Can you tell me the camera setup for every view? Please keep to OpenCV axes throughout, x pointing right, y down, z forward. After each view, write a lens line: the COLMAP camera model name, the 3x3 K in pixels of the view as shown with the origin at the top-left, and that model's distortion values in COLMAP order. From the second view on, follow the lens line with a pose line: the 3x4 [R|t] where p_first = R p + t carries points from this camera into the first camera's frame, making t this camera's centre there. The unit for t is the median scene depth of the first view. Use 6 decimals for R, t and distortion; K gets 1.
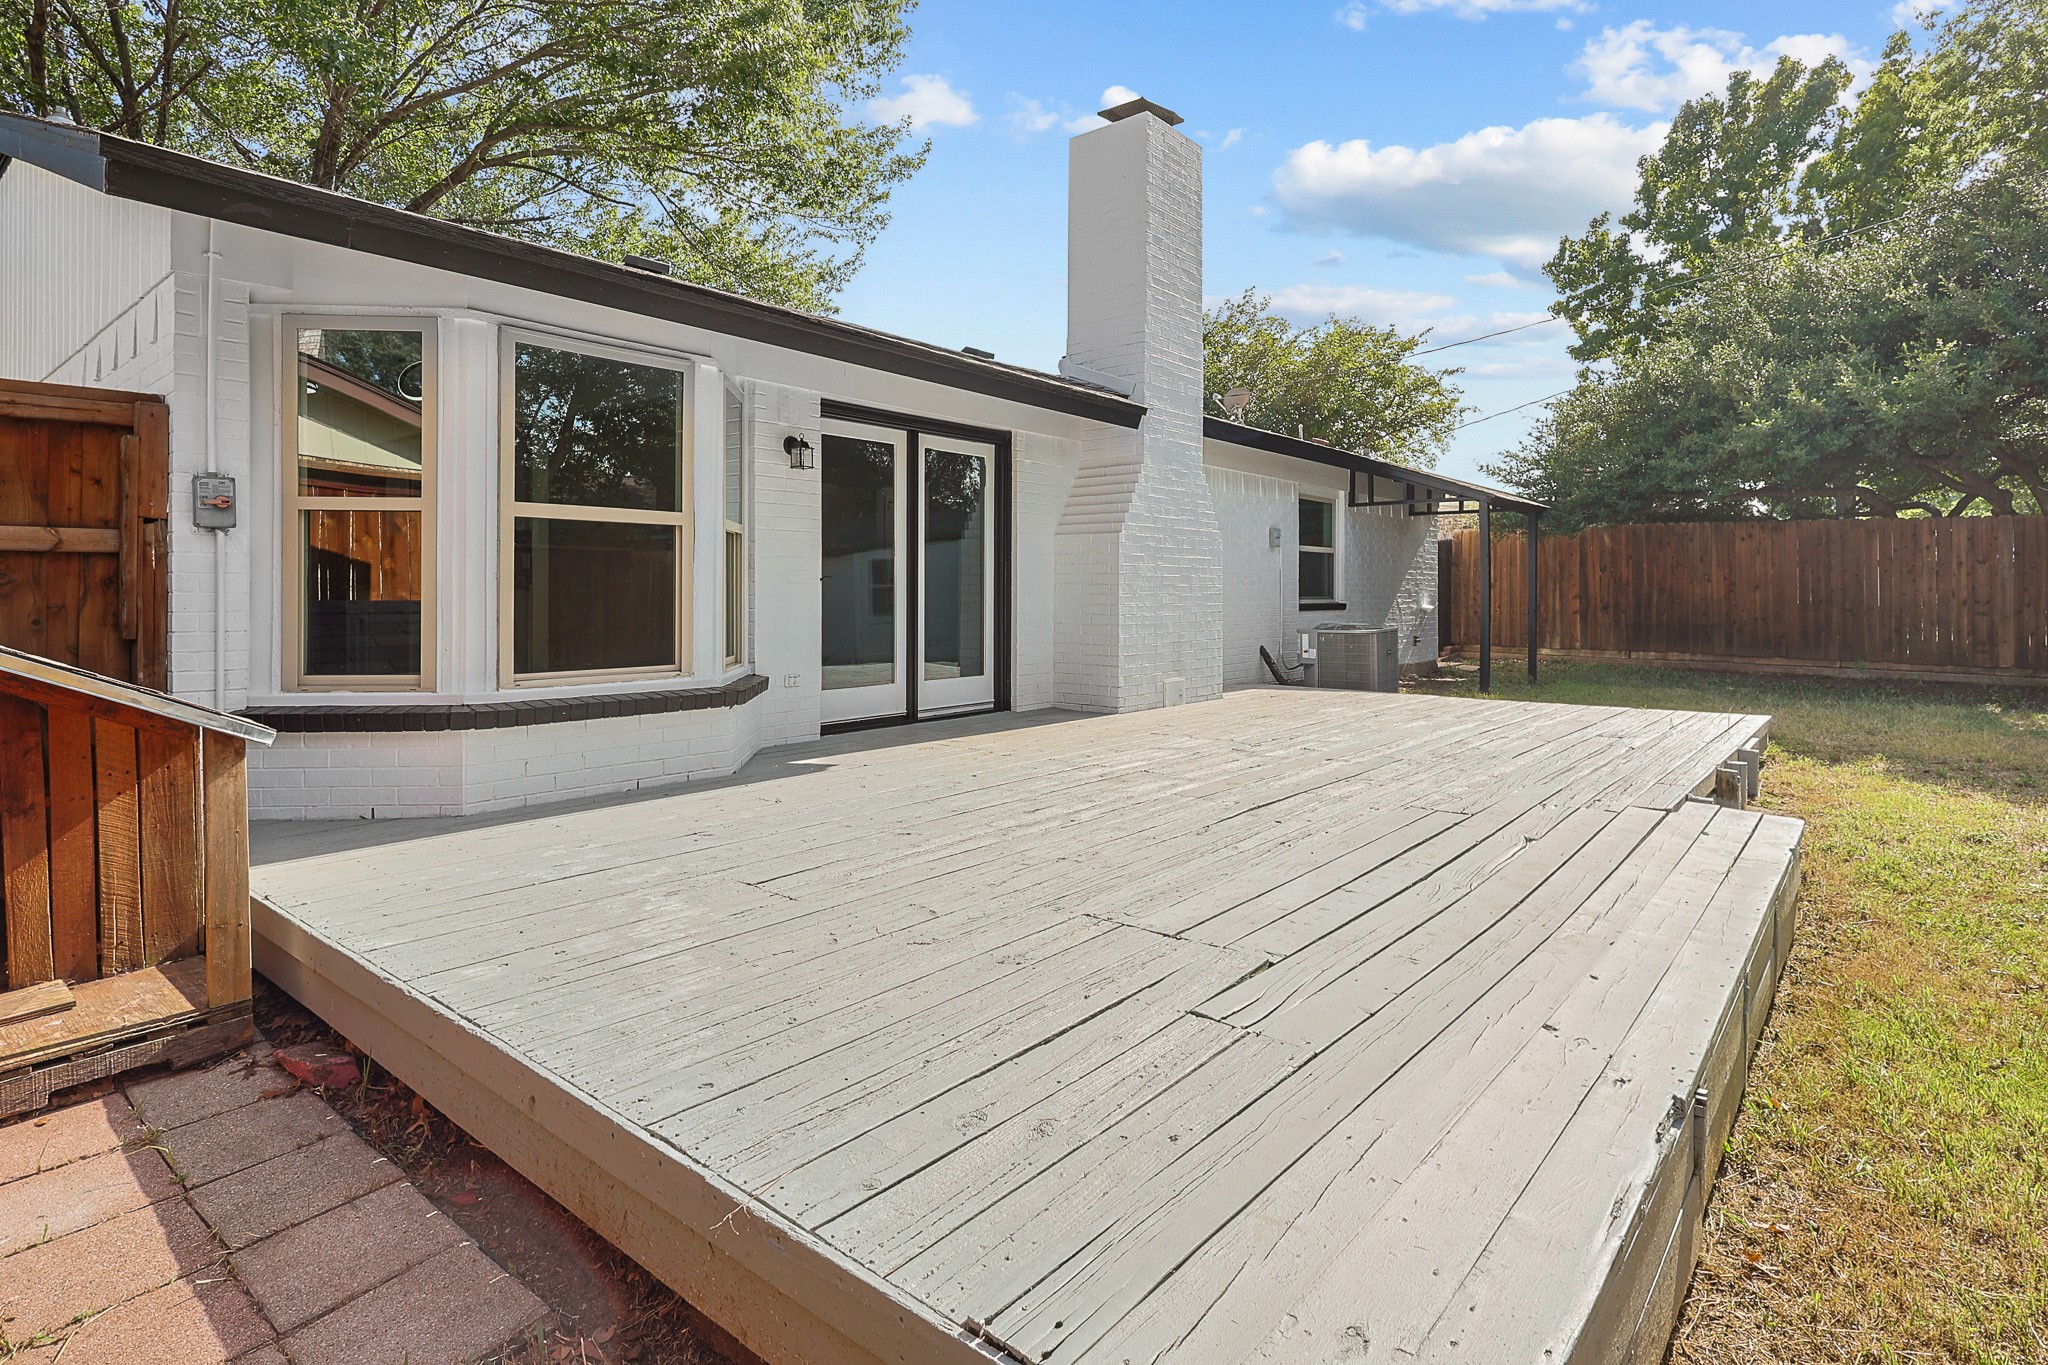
lens RADIAL K [[1021.9, 0, 1064.7], [0, 1021.9, 606.9], [0, 0, 1]] dist [-0.001761, 0.000064]
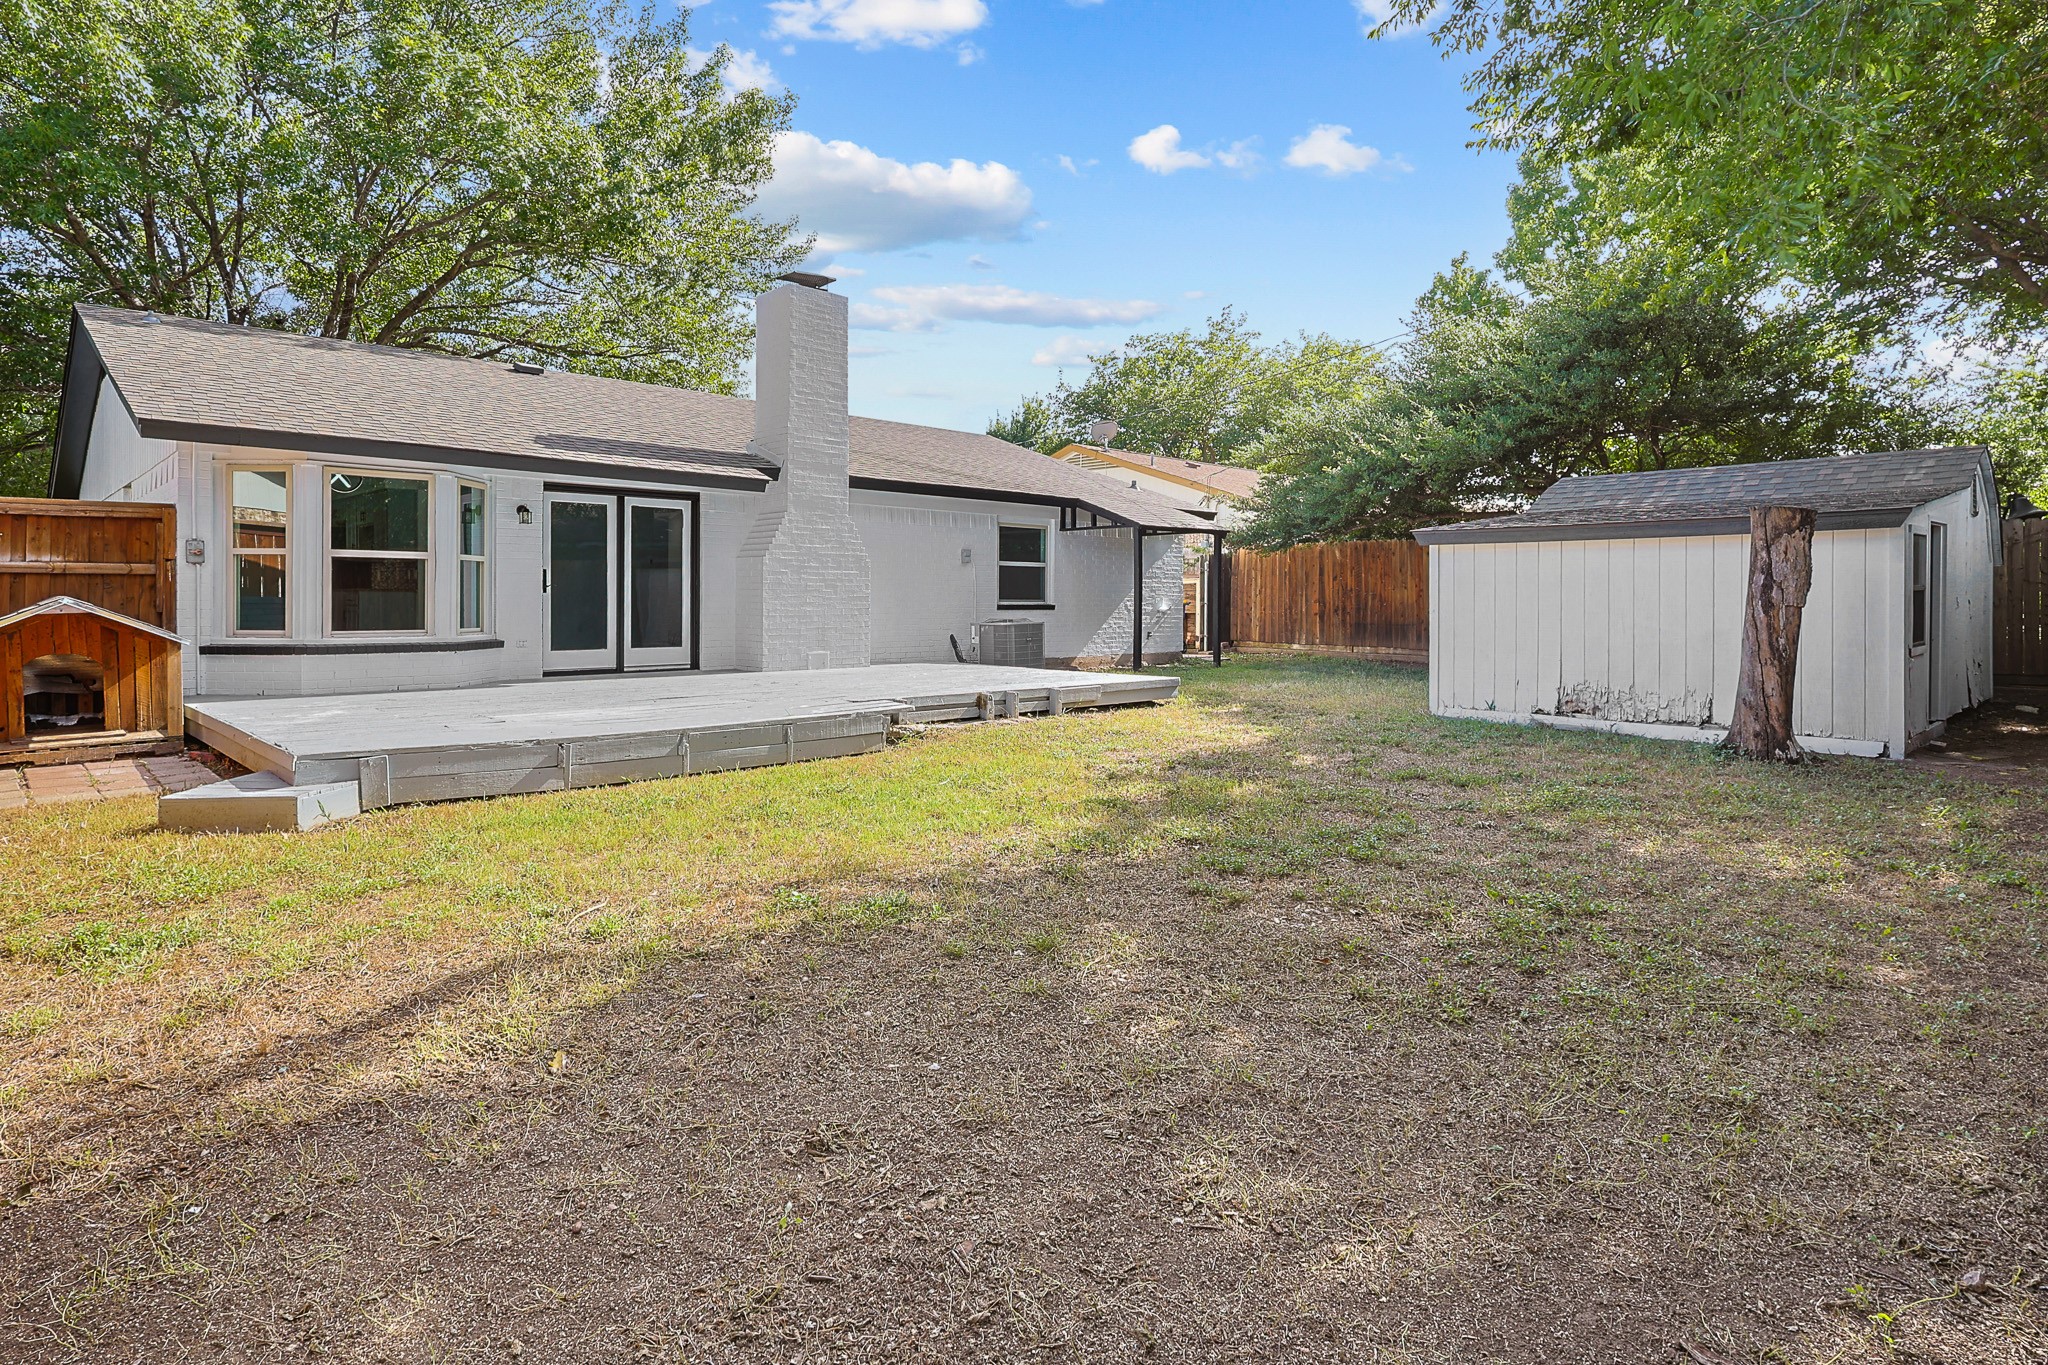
lens RADIAL K [[1042.3, 0, 1027.5], [0, 1042.3, 624.3], [0, 0, 1]] dist [-0.002552, 0.002146]
pose [[0.994330, 0.005990, -0.106171, 0.628003], [-0.004835, 0.999926, 0.011135, 0.011745], [0.106230, -0.010559, 0.994286, -0.553890]]
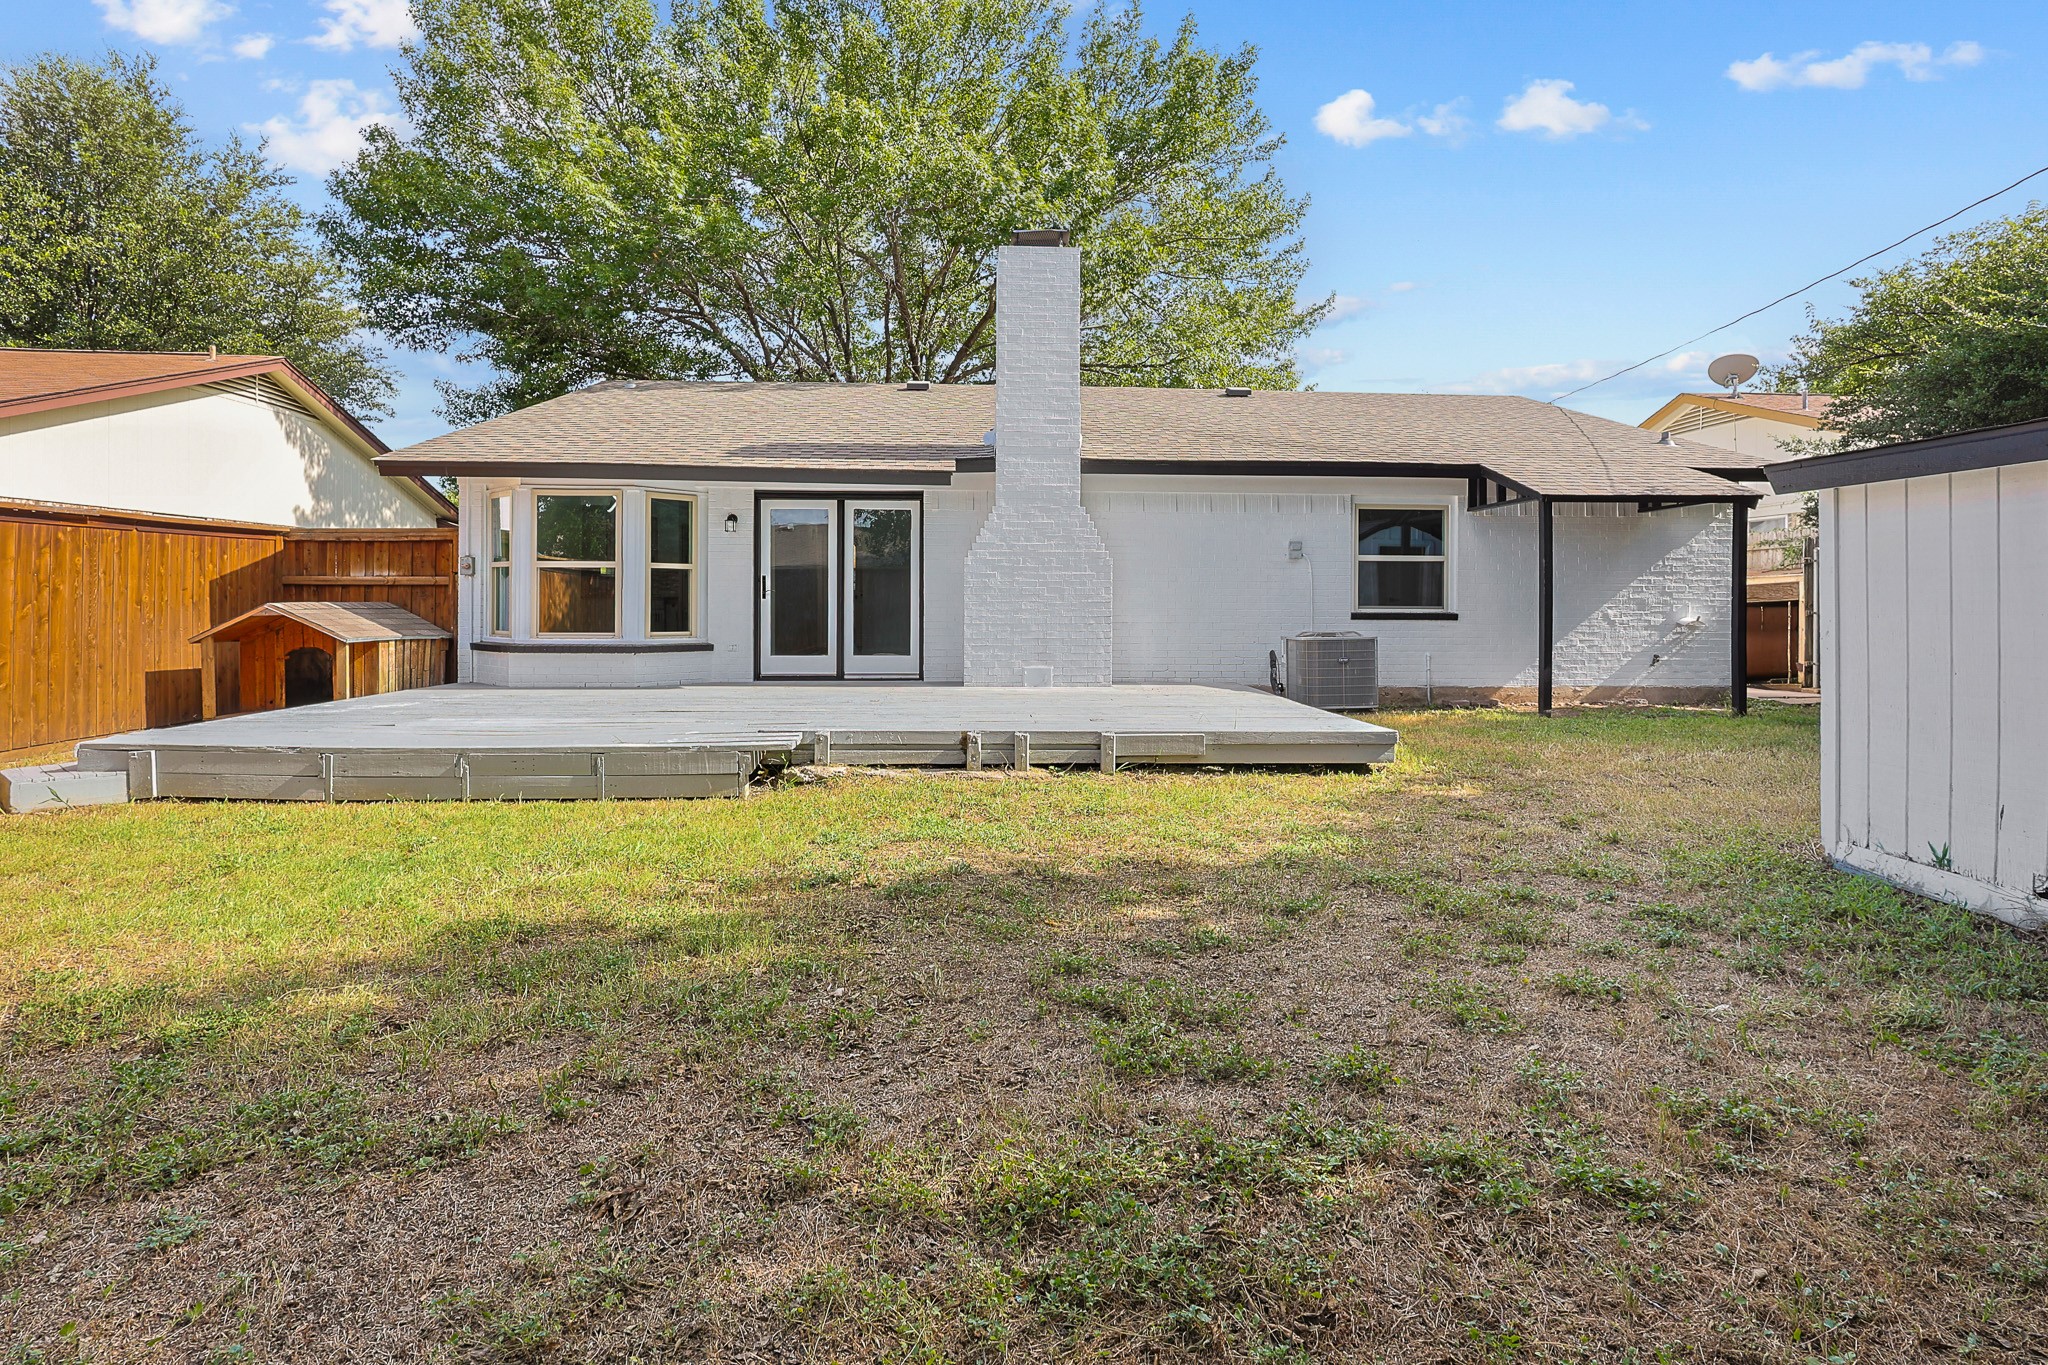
lens RADIAL K [[1021.9, 0, 1064.7], [0, 1021.9, 606.9], [0, 0, 1]] dist [-0.001761, 0.000064]
pose [[0.693913, 0.005290, -0.720040, 1.158225], [-0.013097, 0.999900, -0.005276, 0.000961], [0.719940, 0.013092, 0.693913, 0.124551]]
